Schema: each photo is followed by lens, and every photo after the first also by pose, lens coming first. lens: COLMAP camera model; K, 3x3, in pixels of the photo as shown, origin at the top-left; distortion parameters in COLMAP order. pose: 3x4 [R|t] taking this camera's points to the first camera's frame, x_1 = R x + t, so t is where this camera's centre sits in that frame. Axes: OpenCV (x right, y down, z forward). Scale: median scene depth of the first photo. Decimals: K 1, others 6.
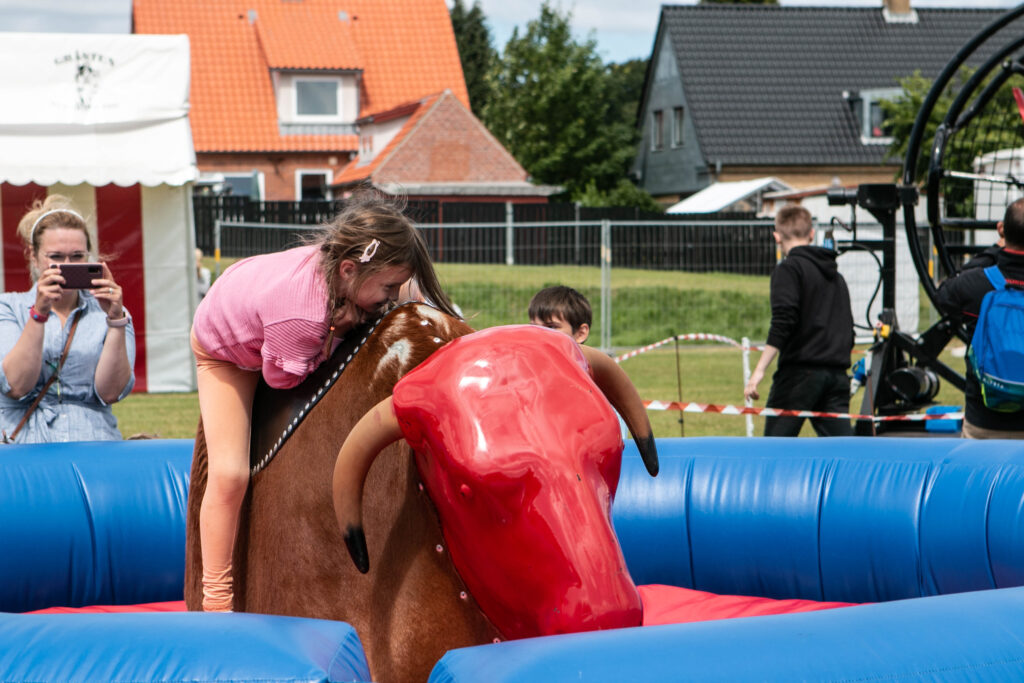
lens RADIAL K [[3048.8, 0, 512.0], [0, 3048.8, 341.5], [0, 0, 1]] dist [0.004204, -0.000718]
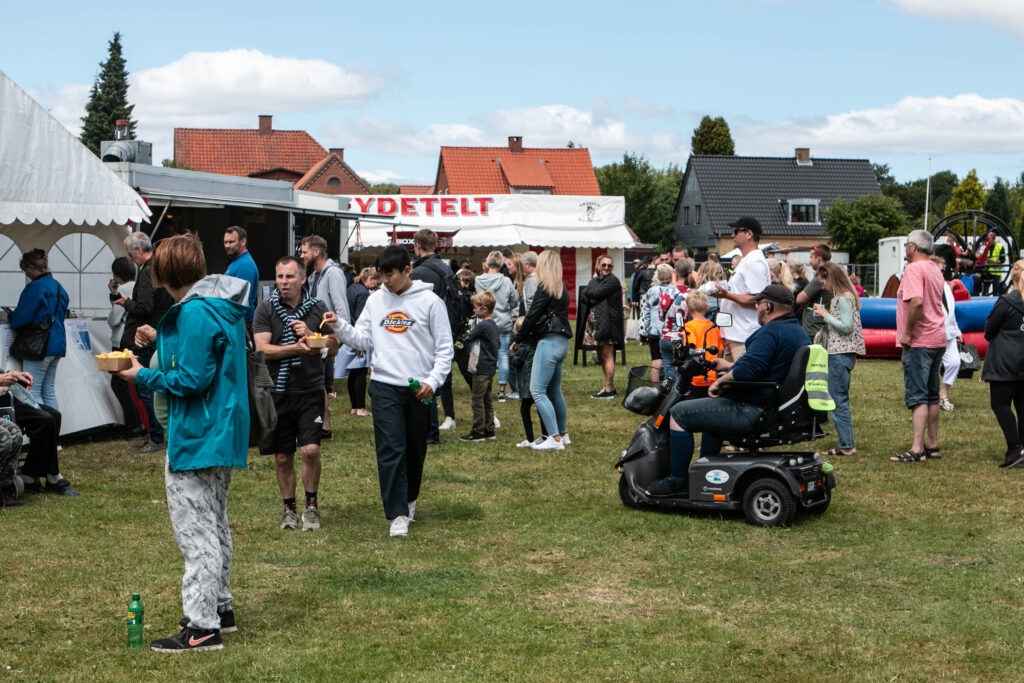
lens RADIAL K [[2003.9, 0, 512.0], [0, 2003.9, 341.5], [0, 0, 1]] dist [-0.014020, -0.024839]
pose [[0.999673, 0.009513, 0.023734, -0.100993], [-0.009574, 0.999951, 0.002467, 0.012951], [-0.023709, -0.002693, 0.999715, -0.348965]]
